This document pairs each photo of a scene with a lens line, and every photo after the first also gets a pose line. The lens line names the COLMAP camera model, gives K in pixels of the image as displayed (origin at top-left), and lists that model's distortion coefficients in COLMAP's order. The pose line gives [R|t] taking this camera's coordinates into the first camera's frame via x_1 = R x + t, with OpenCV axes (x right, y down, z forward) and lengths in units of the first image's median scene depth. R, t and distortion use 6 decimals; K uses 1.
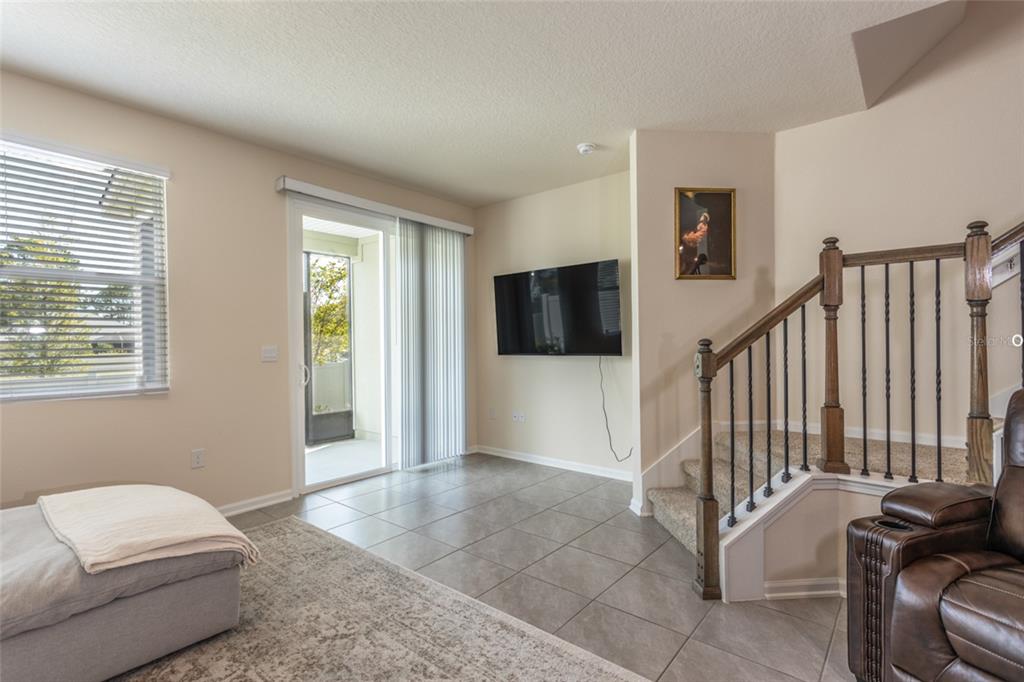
lens RADIAL K [[485.8, 0, 512.0], [0, 485.8, 341.0], [0, 0, 1]] dist [0.000003, 0.000226]
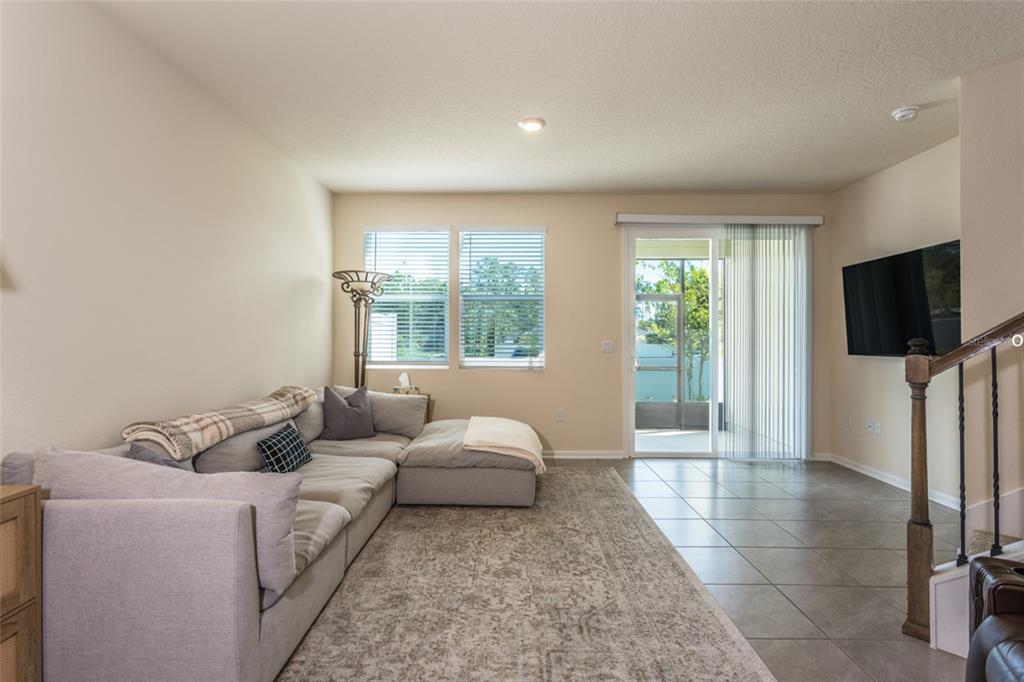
lens RADIAL K [[495.5, 0, 506.8], [0, 495.5, 336.5], [0, 0, 1]] dist [0.002796, 0.000769]
pose [[0.626904, 0.006427, -0.779070, 0.413352], [-0.008097, 0.999966, 0.001734, -0.002493], [0.779054, 0.005221, 0.626935, -0.085127]]
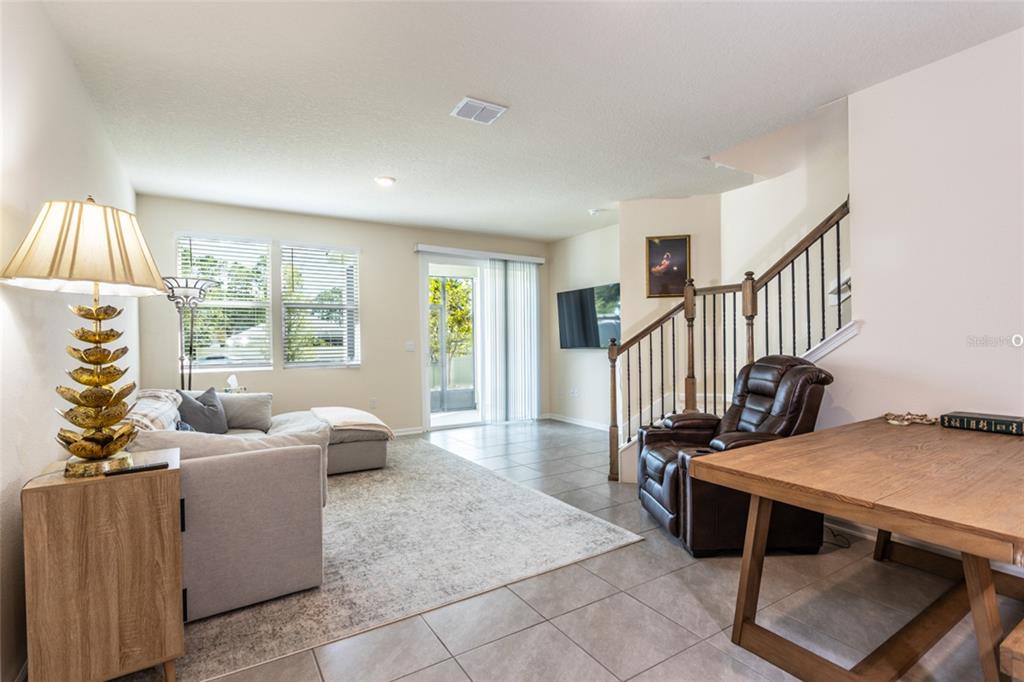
lens RADIAL K [[485.8, 0, 512.0], [0, 485.8, 341.0], [0, 0, 1]] dist [0.000003, 0.000226]
pose [[0.949884, -0.000823, -0.312601, 0.399413], [0.002695, 0.999981, 0.005554, -0.002744], [0.312590, -0.006118, 0.949868, -0.547144]]
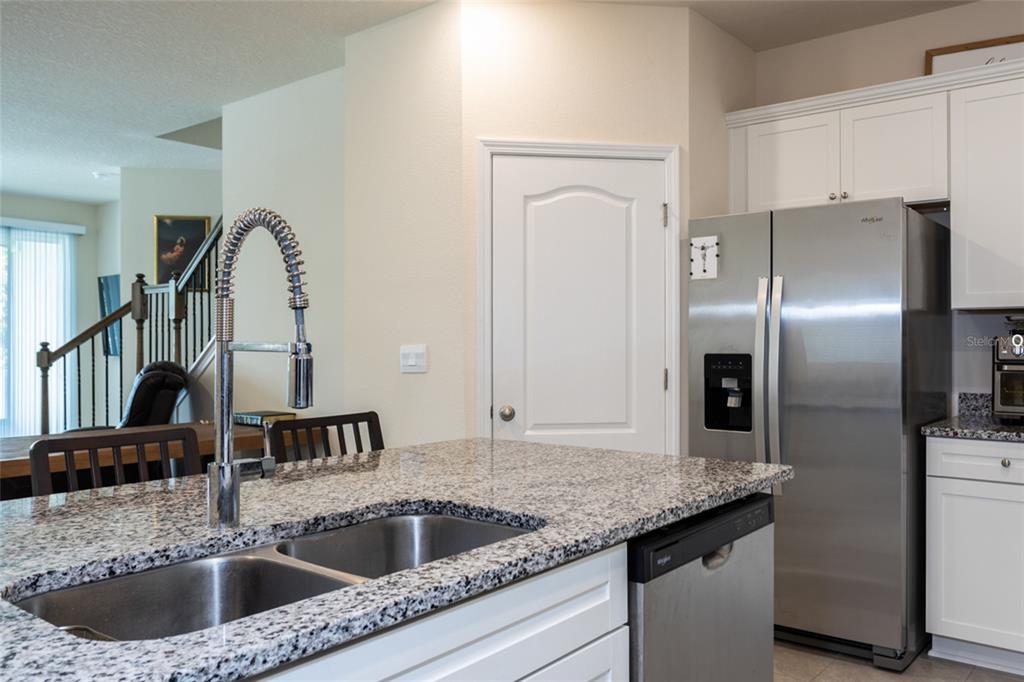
lens RADIAL K [[800.0, 0, 601.7], [0, 800.0, 341.0], [0, 0, 1]] dist [-0.001860, -0.001135]
pose [[0.998132, 0.003661, 0.060978, 1.284438], [-0.003729, 0.999993, 0.000991, -0.010184], [-0.060974, -0.001217, 0.998139, -1.018780]]
